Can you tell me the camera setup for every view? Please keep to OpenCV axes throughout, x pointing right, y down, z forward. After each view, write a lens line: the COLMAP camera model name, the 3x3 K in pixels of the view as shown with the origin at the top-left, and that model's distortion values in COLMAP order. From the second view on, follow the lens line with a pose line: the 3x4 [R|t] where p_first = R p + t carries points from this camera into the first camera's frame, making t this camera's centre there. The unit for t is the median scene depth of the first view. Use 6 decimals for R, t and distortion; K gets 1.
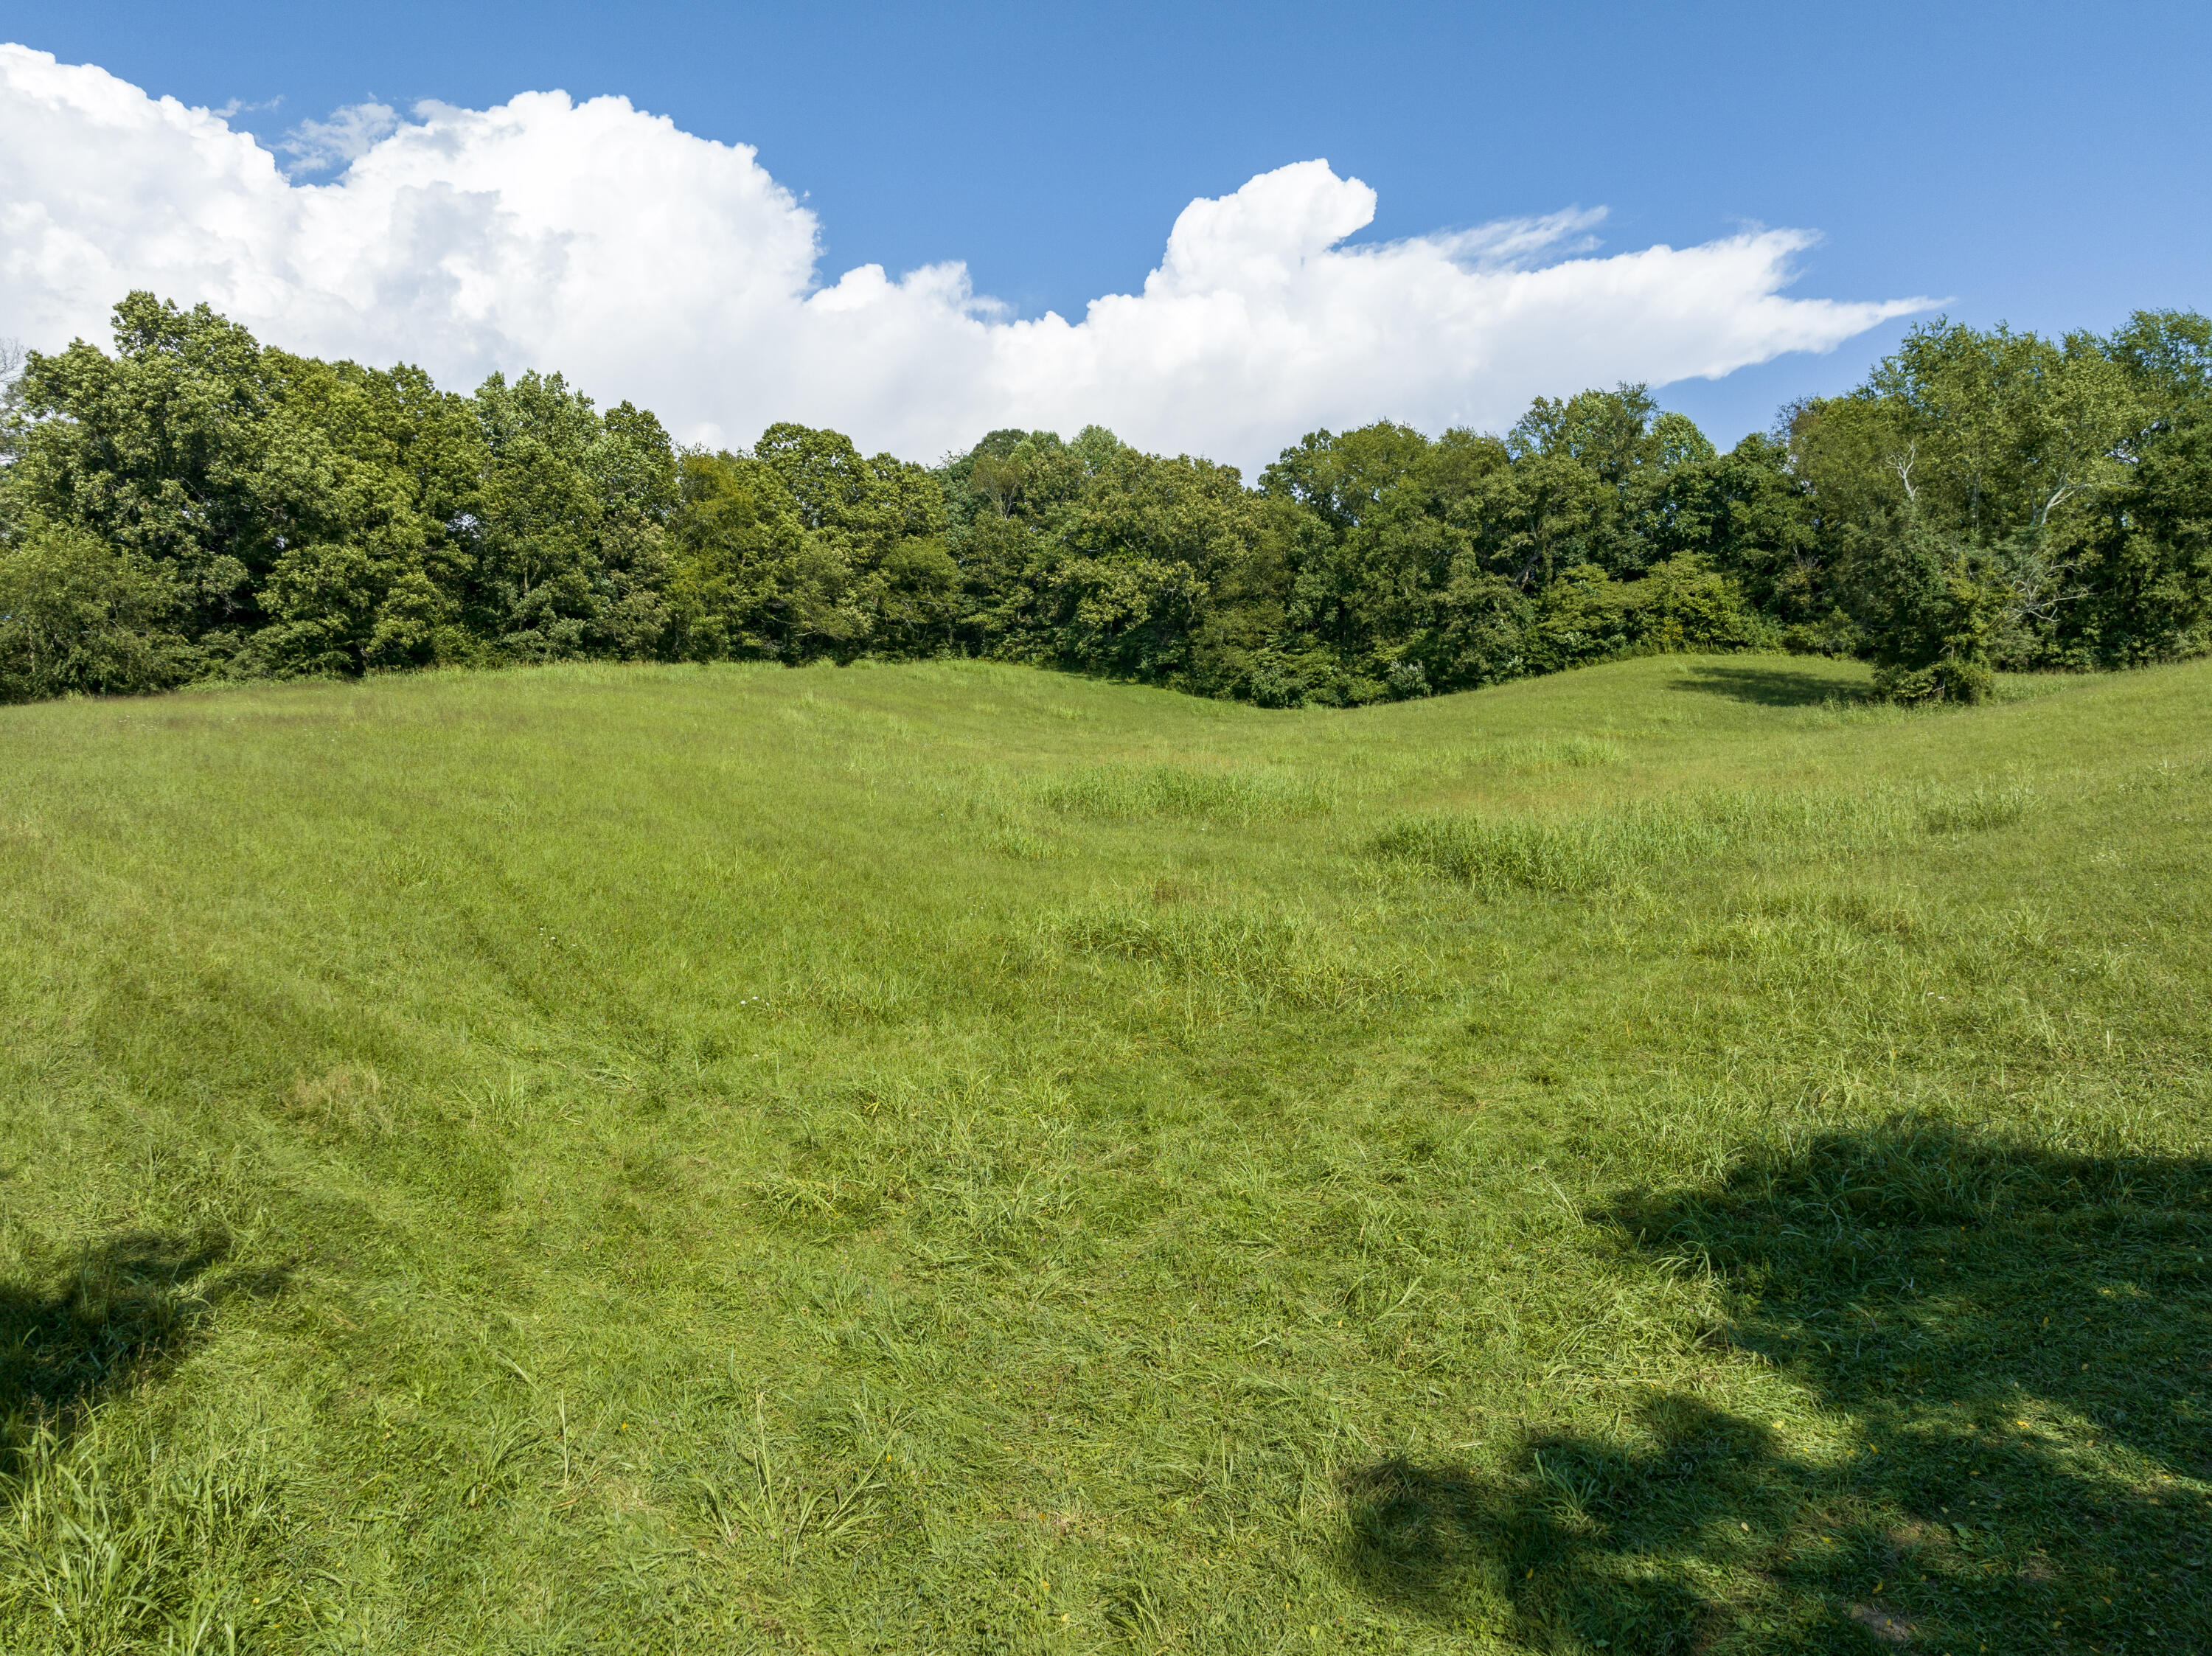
lens RADIAL K [[1546.6, 0, 1110.7], [0, 1546.6, 837.2], [0, 0, 1]] dist [-0.035839, -0.002523]
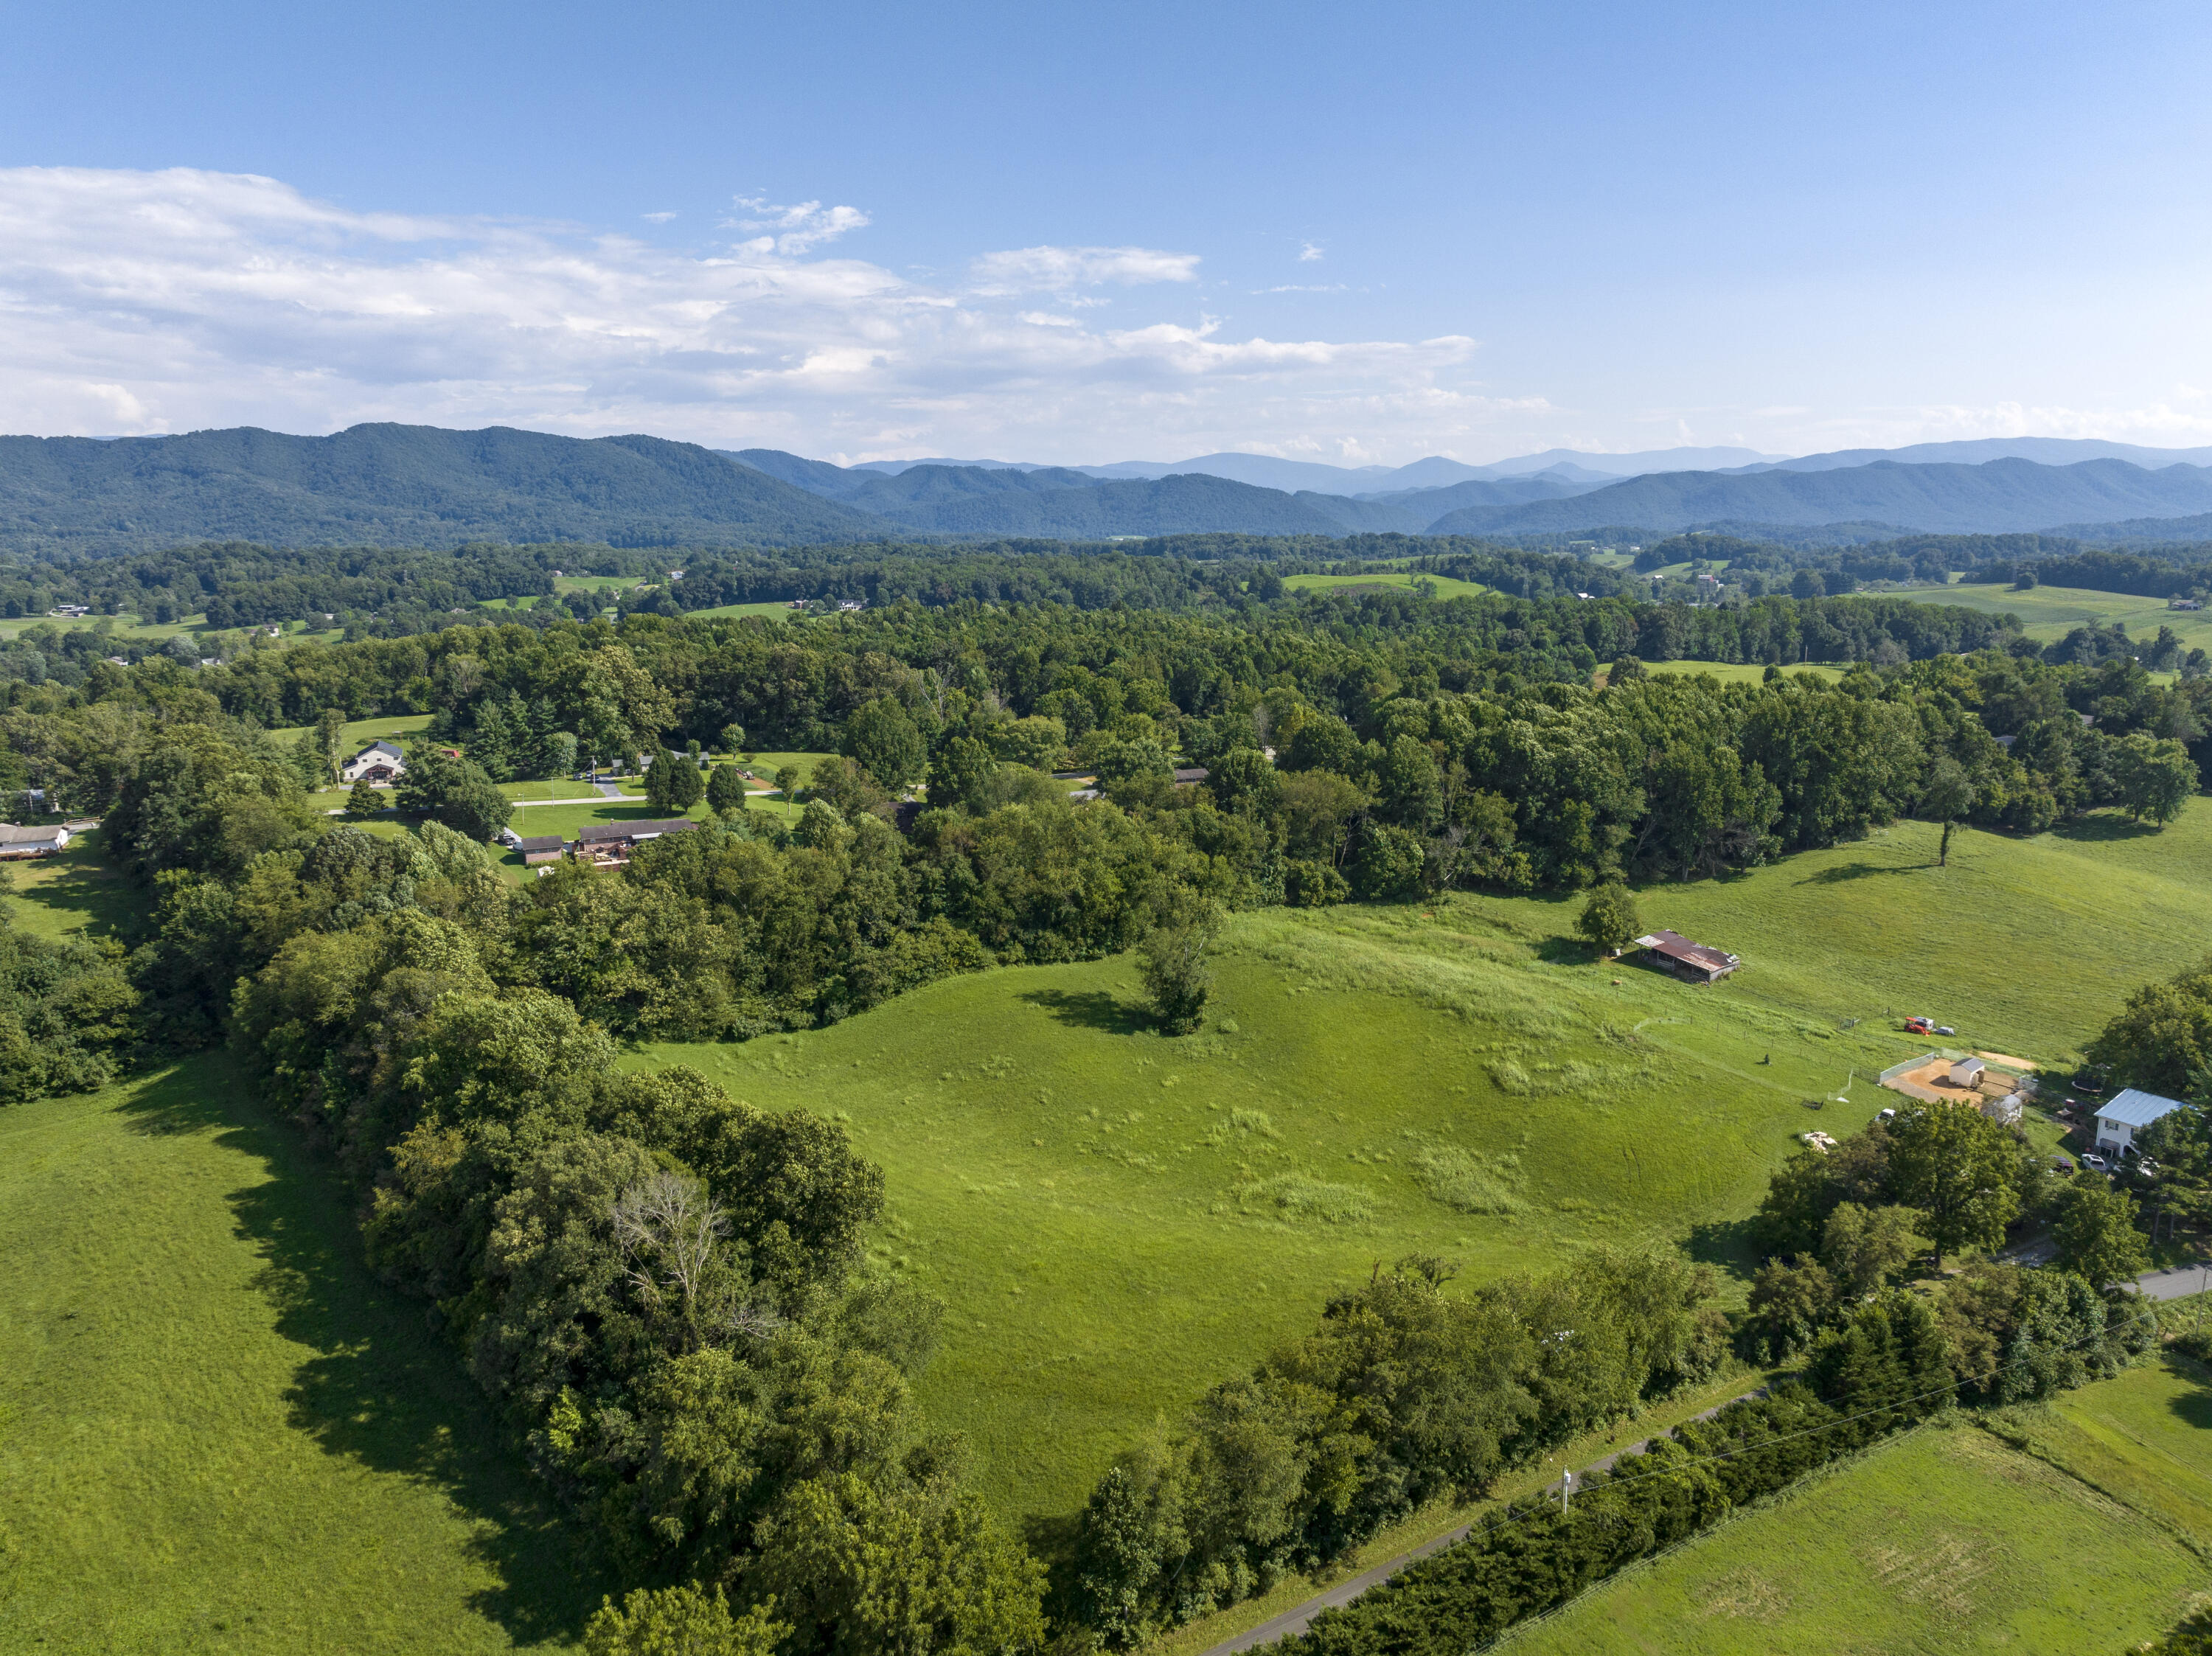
lens RADIAL K [[1553.2, 0, 1106.0], [0, 1553.2, 828.0], [0, 0, 1]] dist [-0.039882, -0.001081]
pose [[0.317687, -0.205535, 0.925651, -1.305084], [0.035081, 0.978103, 0.205142, -0.664092], [-0.947547, -0.032699, 0.317941, 0.169550]]
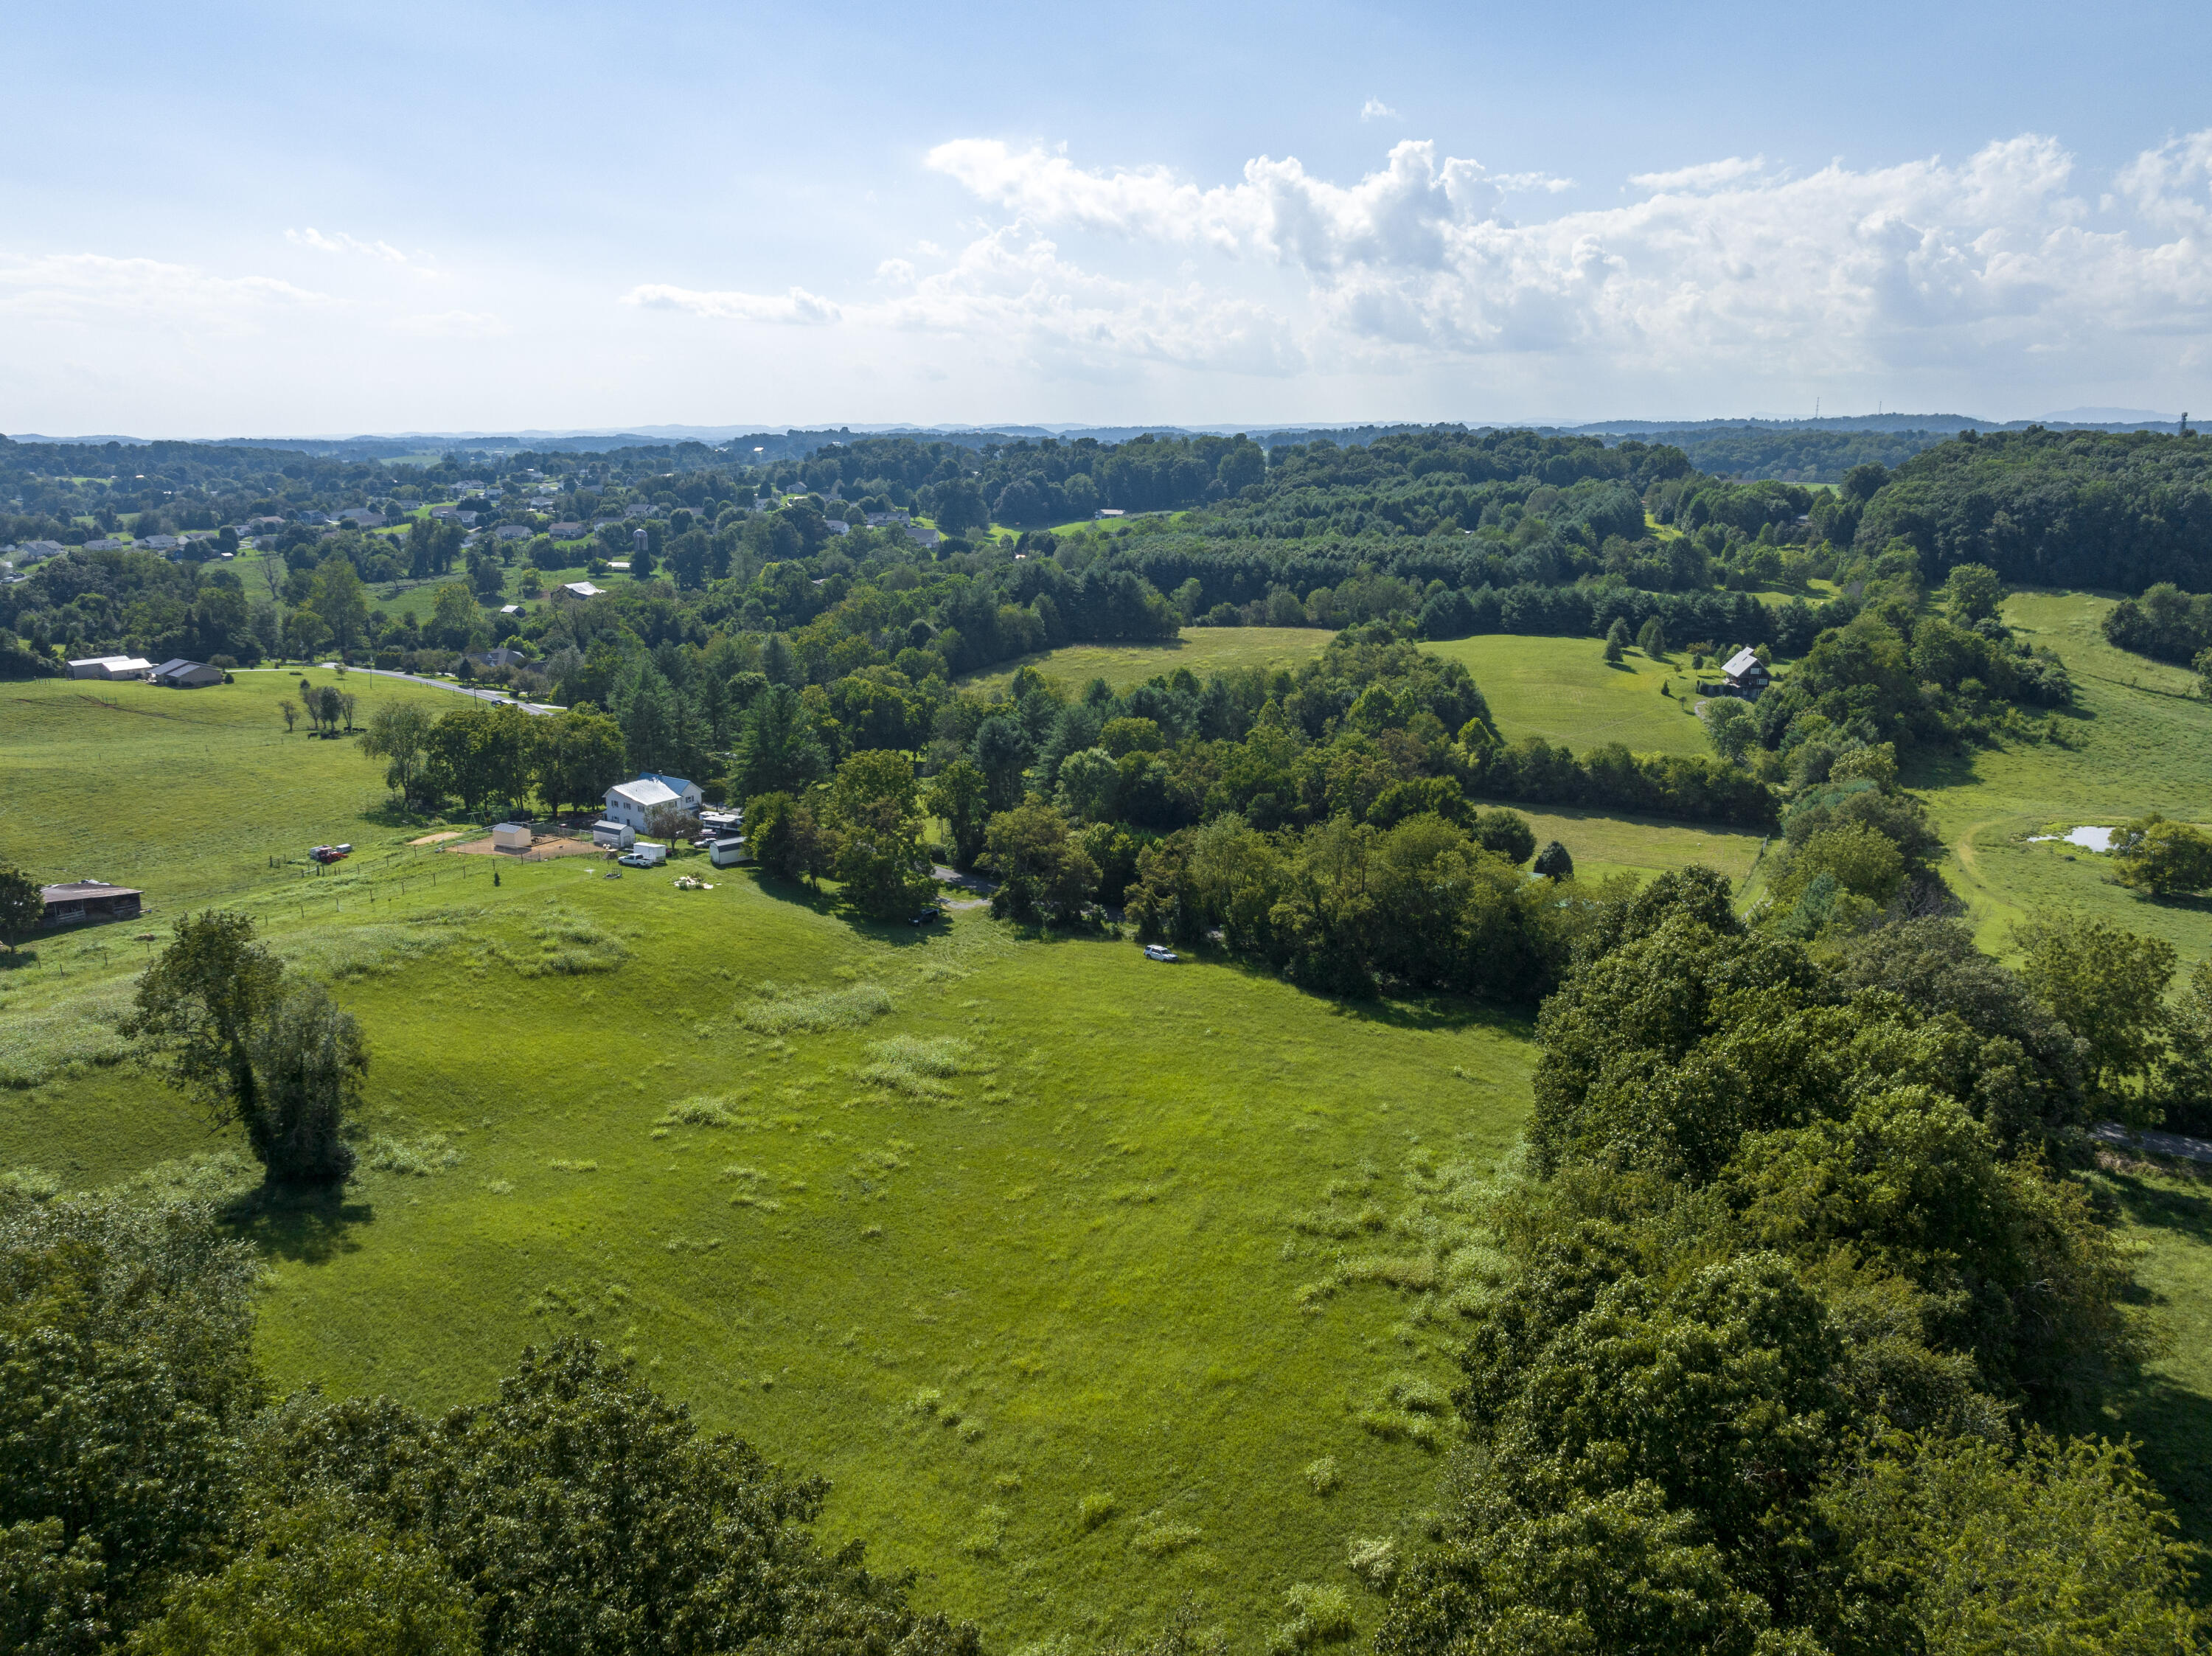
lens RADIAL K [[1546.2, 0, 1110.8], [0, 1546.2, 831.3], [0, 0, 1]] dist [-0.041527, 0.000064]
pose [[-0.997792, 0.002933, -0.066353, -0.055570], [-0.015373, 0.961696, 0.273688, -0.509912], [0.064614, 0.274104, -0.959527, 1.497528]]
